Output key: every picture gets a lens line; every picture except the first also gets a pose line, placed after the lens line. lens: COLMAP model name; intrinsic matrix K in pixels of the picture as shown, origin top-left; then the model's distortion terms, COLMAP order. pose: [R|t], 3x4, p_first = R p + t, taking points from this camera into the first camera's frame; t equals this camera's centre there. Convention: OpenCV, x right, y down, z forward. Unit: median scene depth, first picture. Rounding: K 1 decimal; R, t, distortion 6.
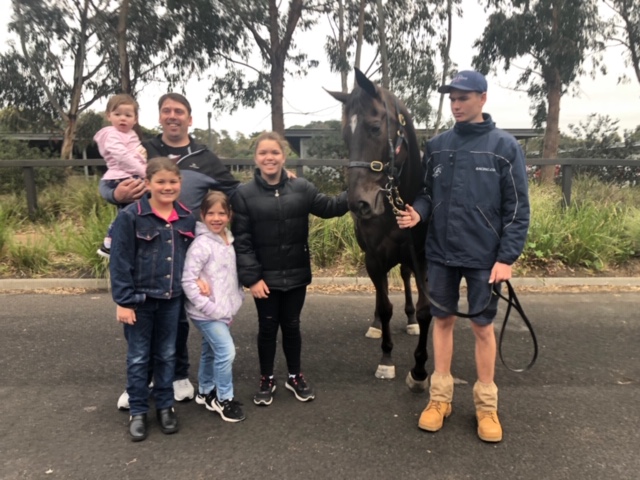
lens RADIAL K [[542.6, 0, 321.6], [0, 542.6, 240.9], [0, 0, 1]] dist [0.052042, -0.054979]
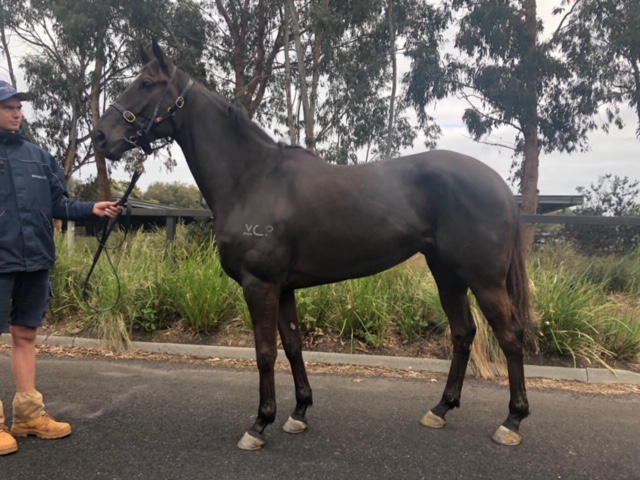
lens RADIAL K [[542.6, 0, 317.9], [0, 542.6, 233.6], [0, 0, 1]] dist [0.052042, -0.054979]
pose [[0.977956, 0.019496, -0.207900, 0.235720], [-0.051178, 0.987644, -0.148119, 0.007484], [0.202443, 0.155494, 0.966870, 0.107761]]
